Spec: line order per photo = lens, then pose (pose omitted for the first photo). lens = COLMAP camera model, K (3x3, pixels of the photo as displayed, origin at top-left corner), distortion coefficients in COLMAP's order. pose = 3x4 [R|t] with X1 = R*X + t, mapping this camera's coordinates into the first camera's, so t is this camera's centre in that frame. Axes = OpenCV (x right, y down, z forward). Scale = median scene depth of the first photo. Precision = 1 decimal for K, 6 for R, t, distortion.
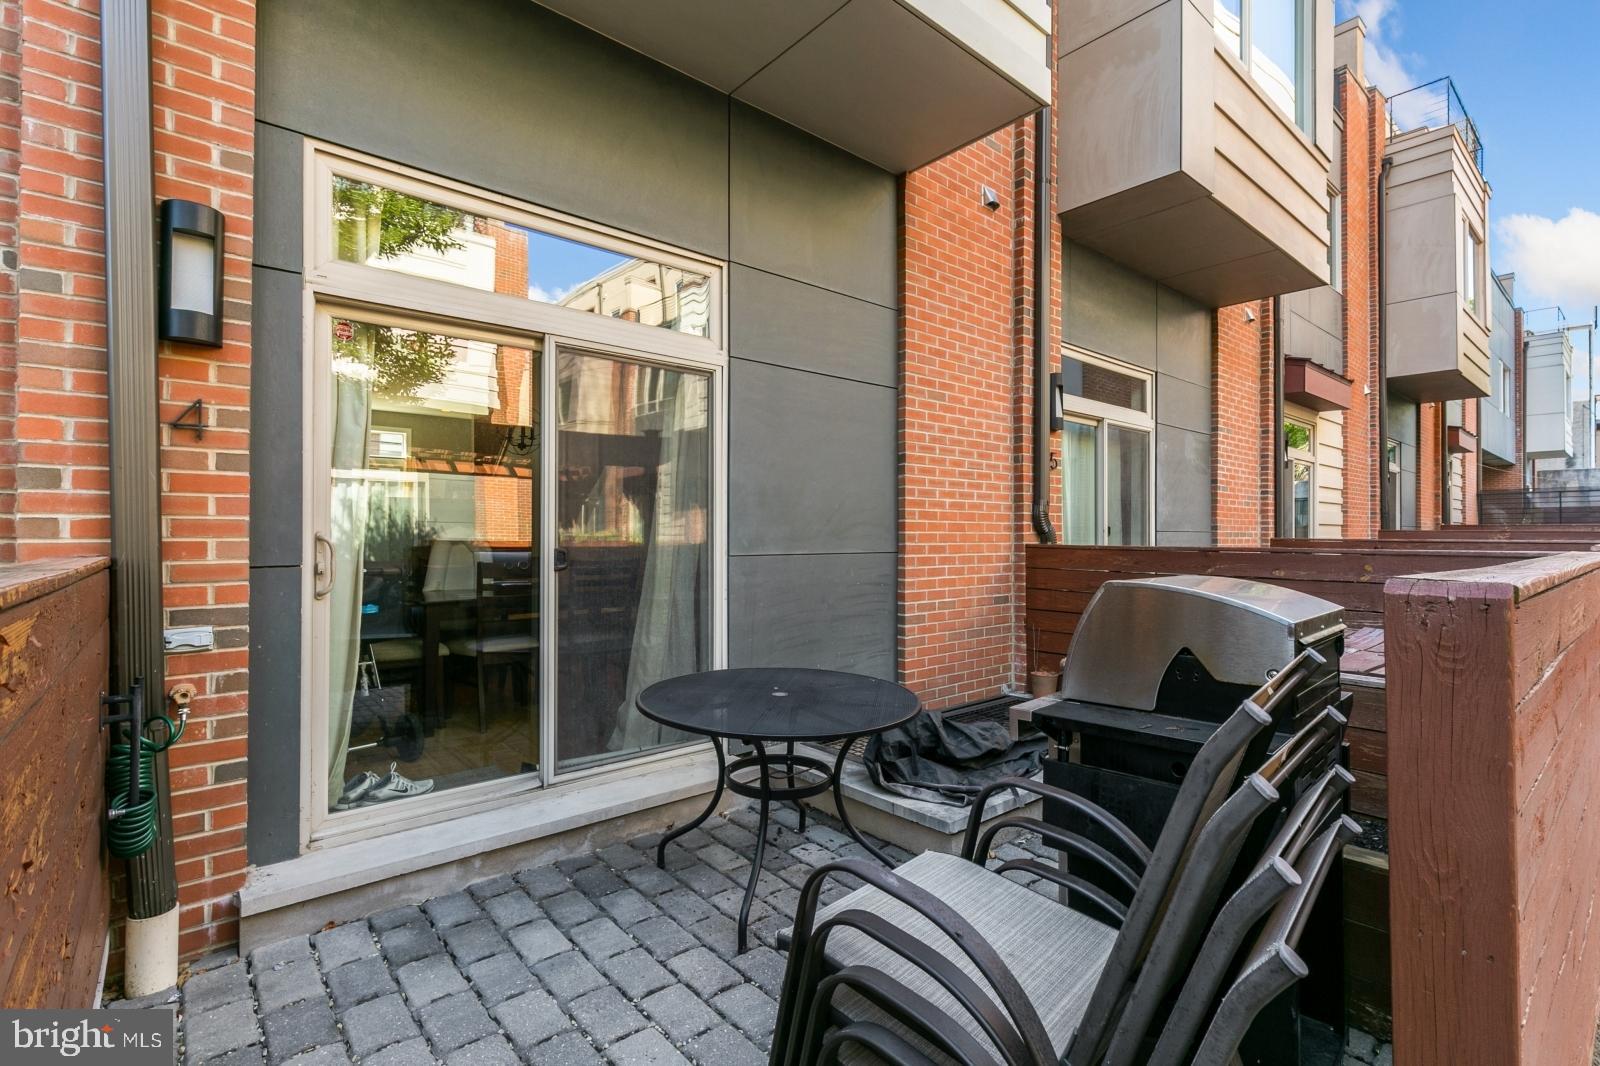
lens RADIAL K [[725.9, 0, 792.4], [0, 725.9, 533.6], [0, 0, 1]] dist [0.026643, 0.000095]
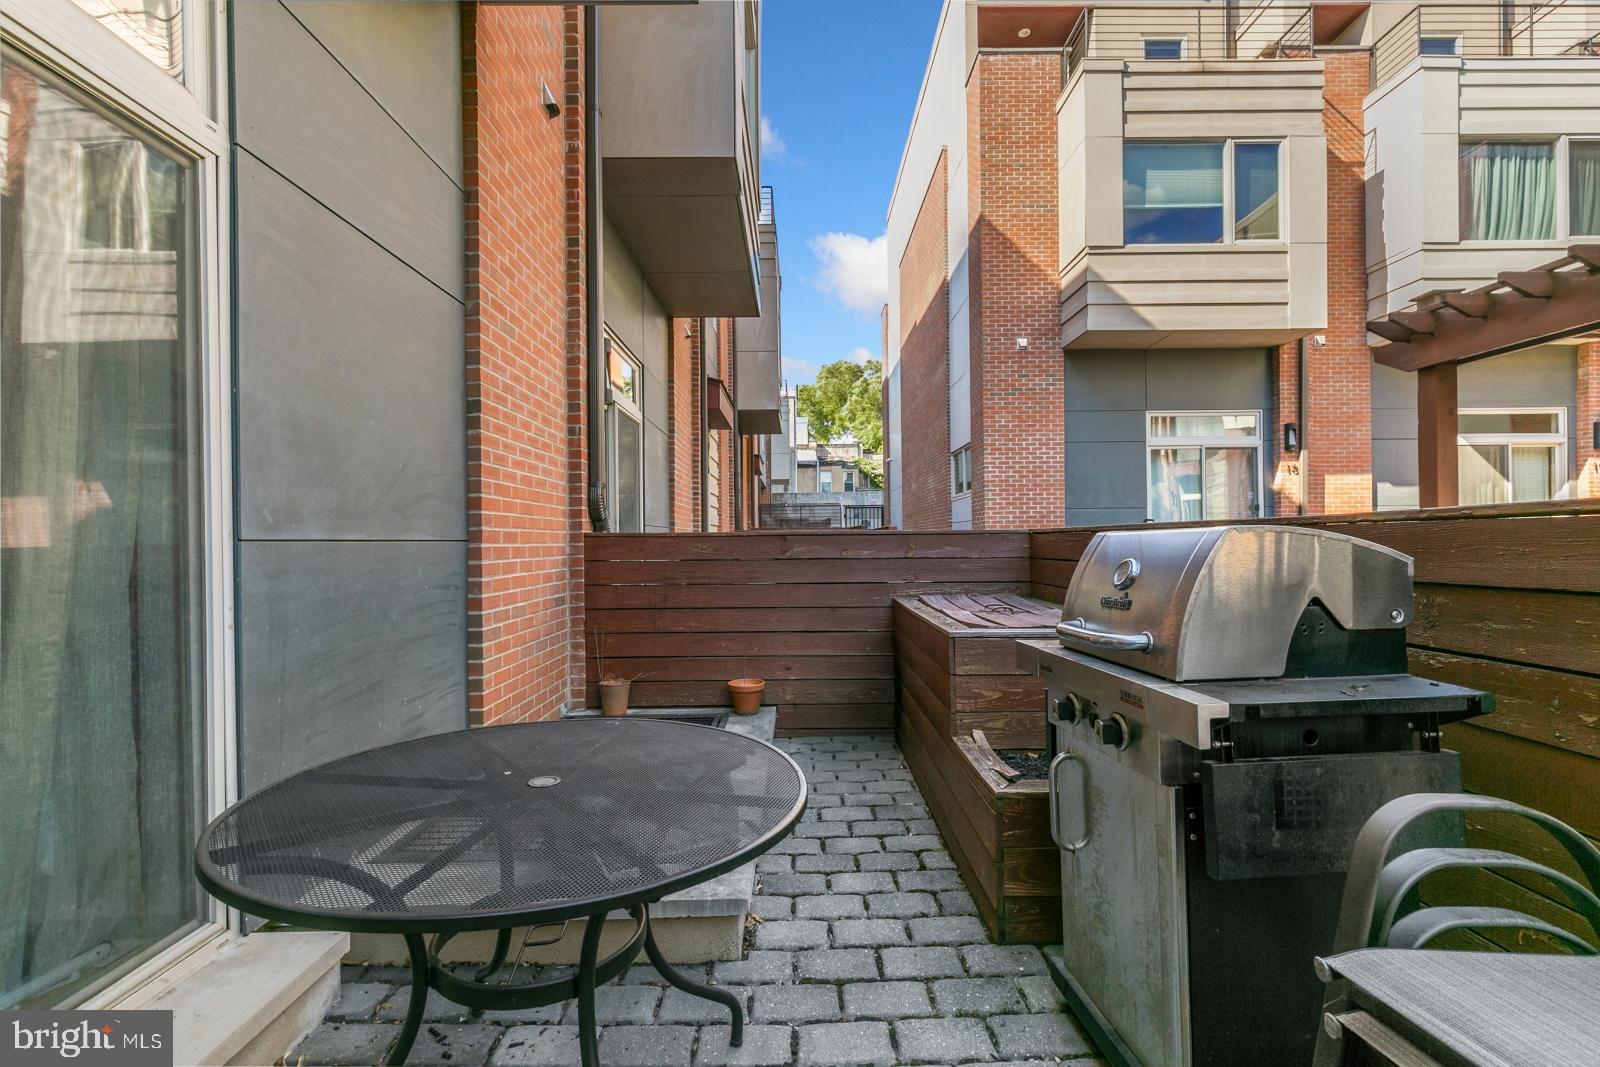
lens RADIAL K [[725.9, 0, 796.0], [0, 725.9, 538.5], [0, 0, 1]] dist [0.026643, 0.000095]
pose [[0.648880, -0.006064, 0.760866, -0.185246], [0.010177, 0.999948, -0.000709, 0.027630], [-0.760822, 0.008203, 0.648908, 0.307374]]
